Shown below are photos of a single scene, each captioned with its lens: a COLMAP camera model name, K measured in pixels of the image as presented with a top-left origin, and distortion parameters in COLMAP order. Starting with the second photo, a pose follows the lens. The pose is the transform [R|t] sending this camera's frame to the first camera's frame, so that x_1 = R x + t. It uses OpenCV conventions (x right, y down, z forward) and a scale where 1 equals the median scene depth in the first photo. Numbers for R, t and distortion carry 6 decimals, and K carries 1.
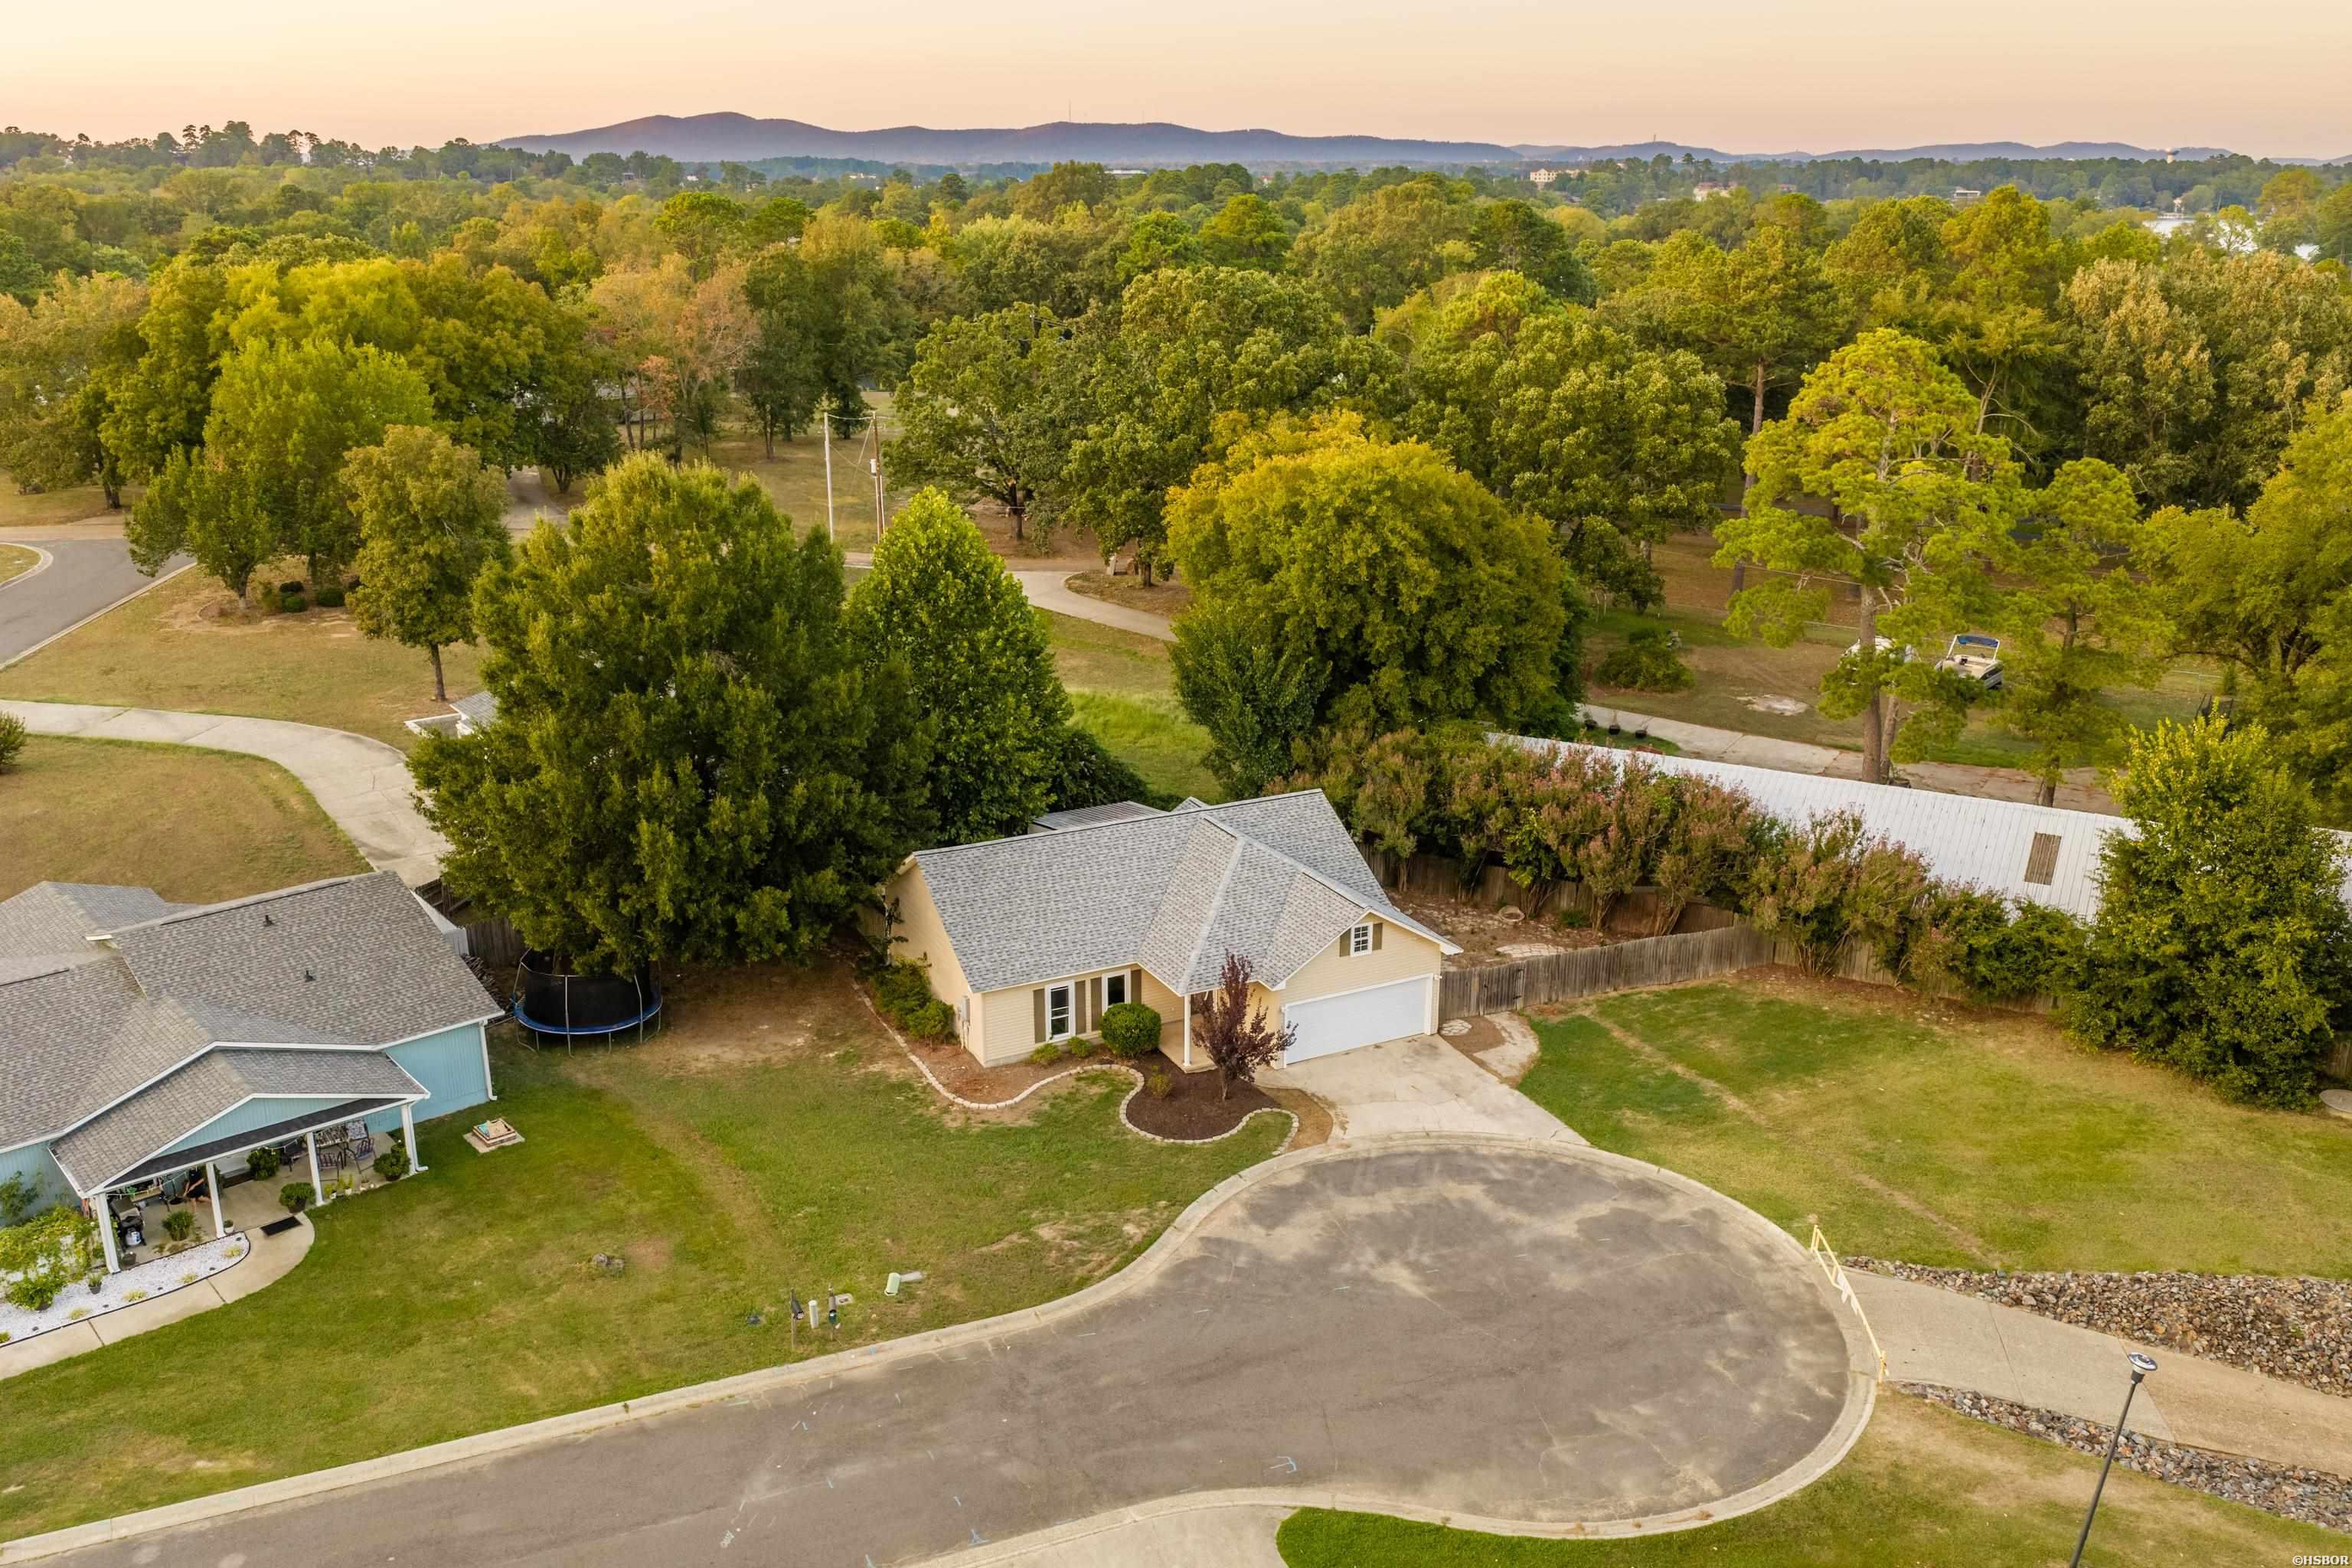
lens RADIAL K [[1846.7, 0, 1176.0], [0, 1846.7, 784.0], [0, 0, 1]] dist [0.019479, -0.004296]
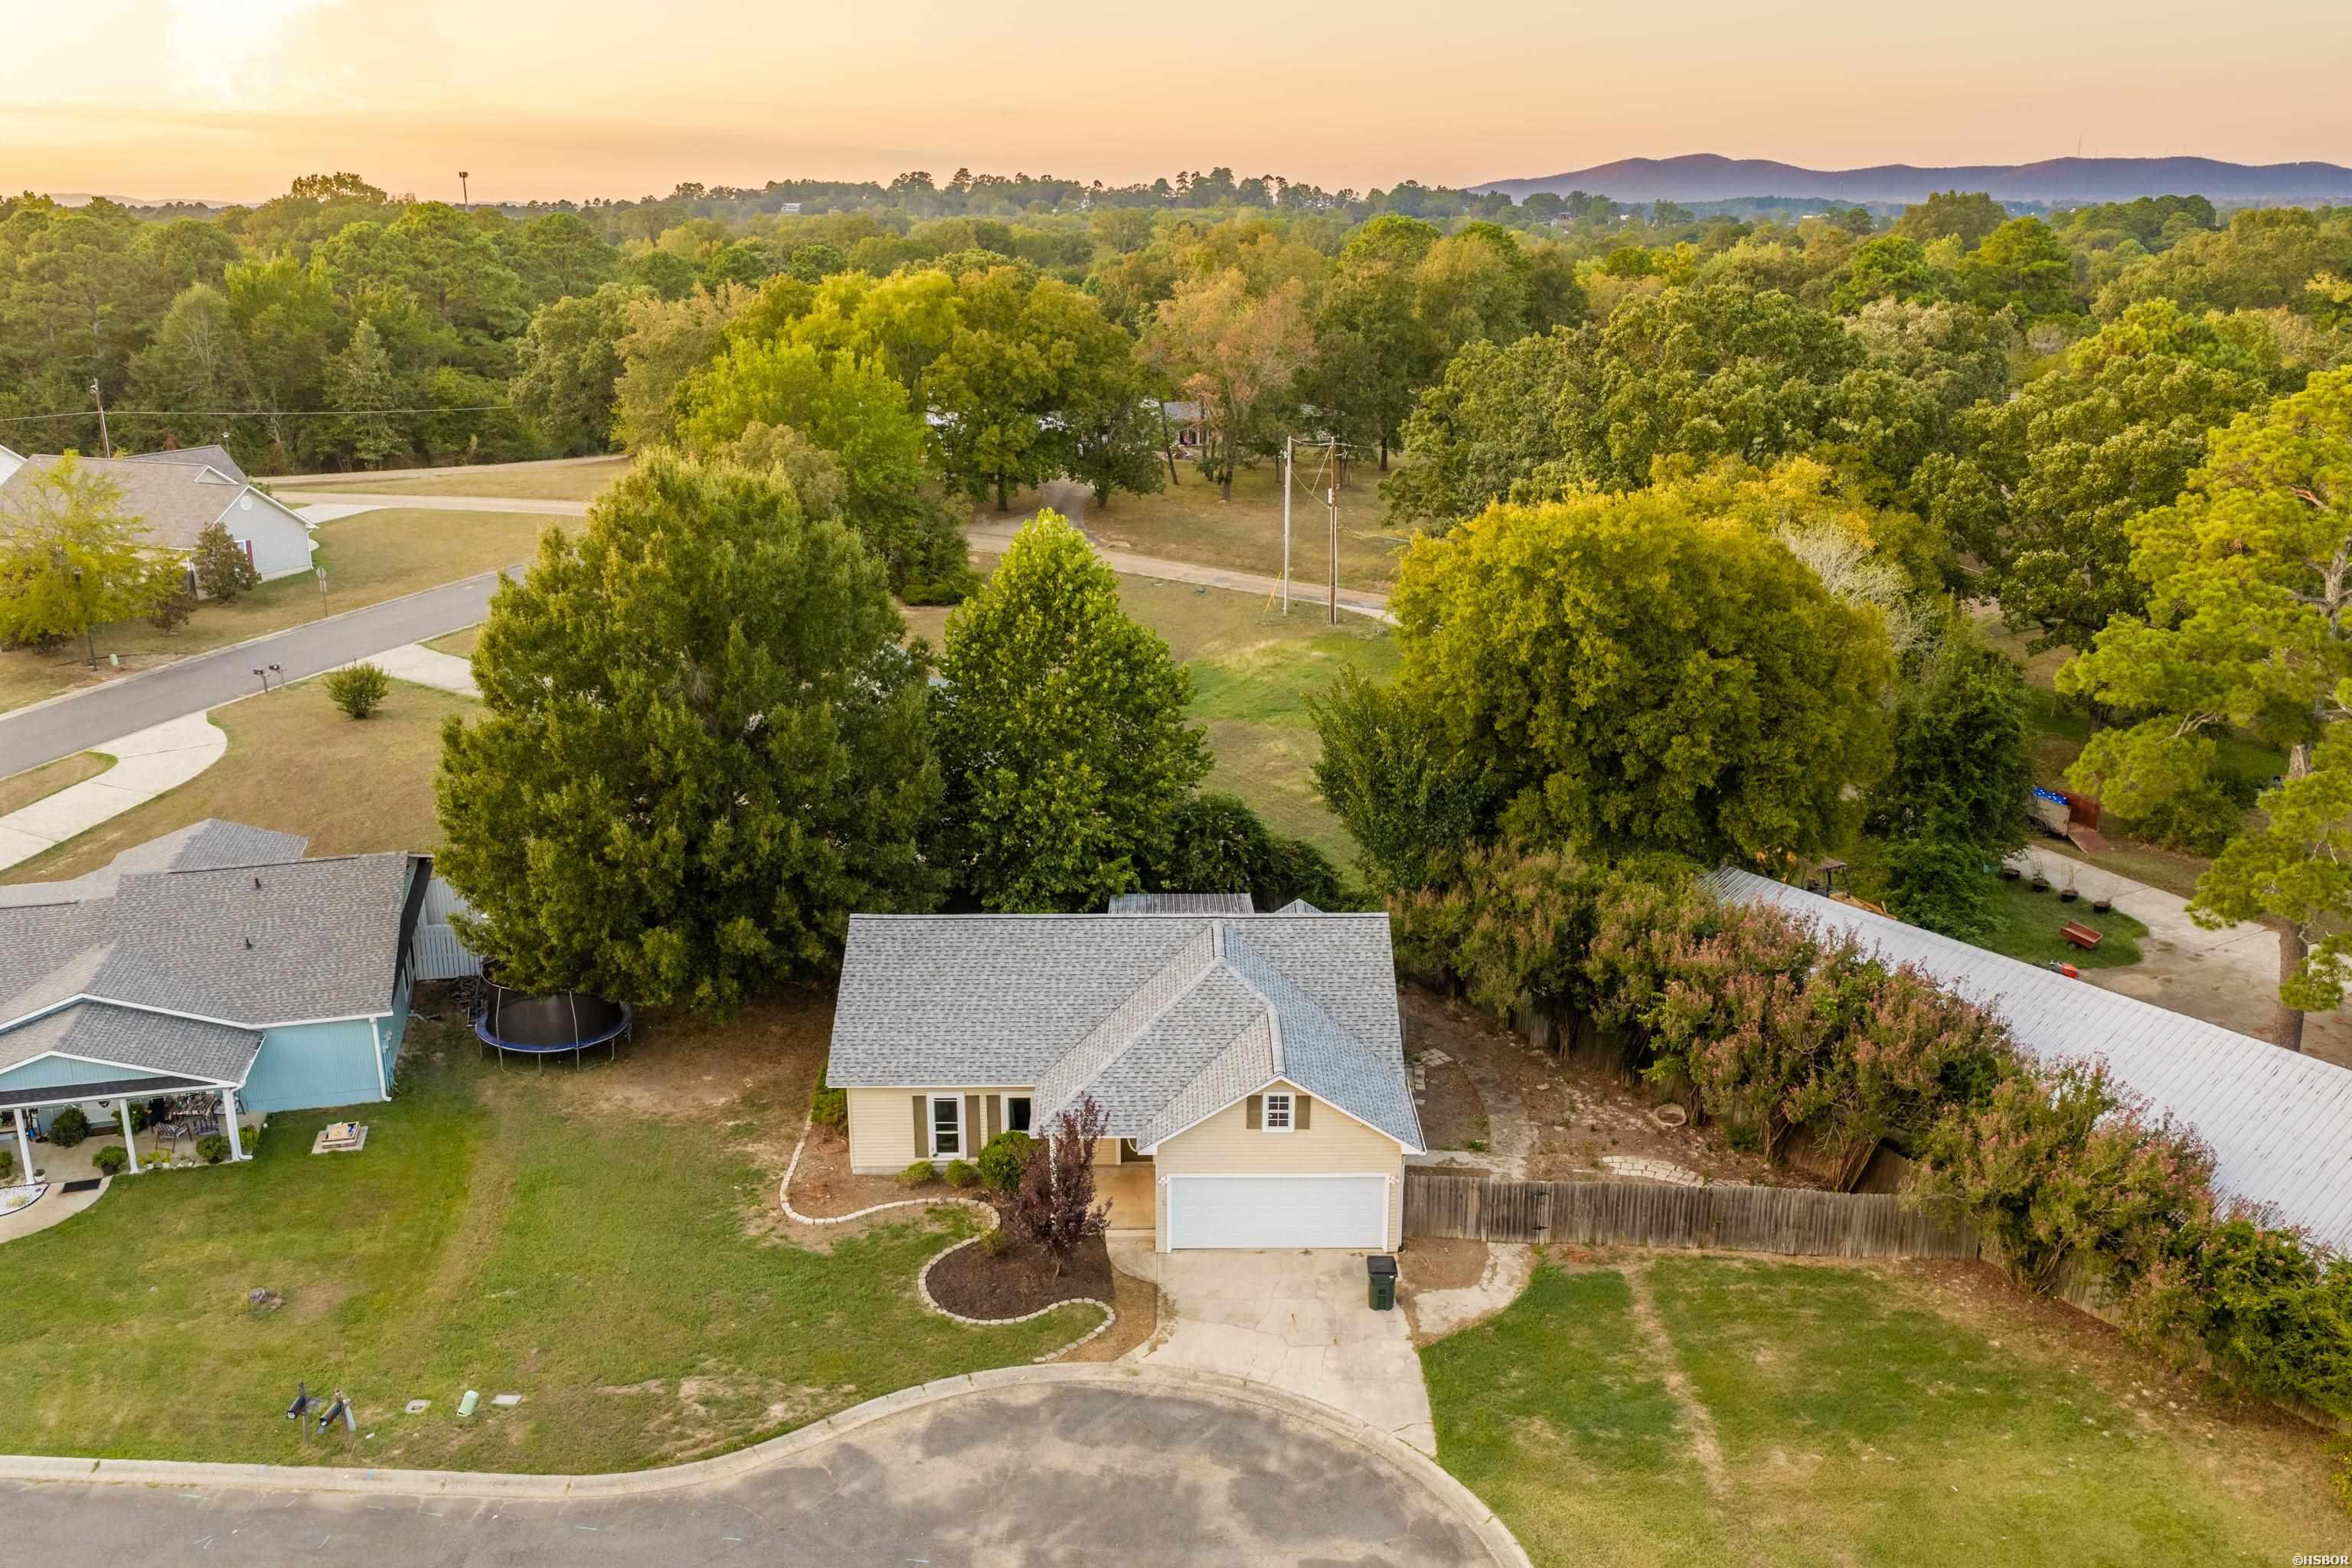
lens RADIAL K [[1879.5, 0, 1176.0], [0, 1879.5, 784.0], [0, 0, 1]] dist [0.008066, -0.006653]
pose [[0.900191, 0.123221, -0.417700, 0.362625], [-0.132573, 0.991151, 0.006678, -0.050869], [0.414827, 0.049365, 0.908560, 0.245464]]
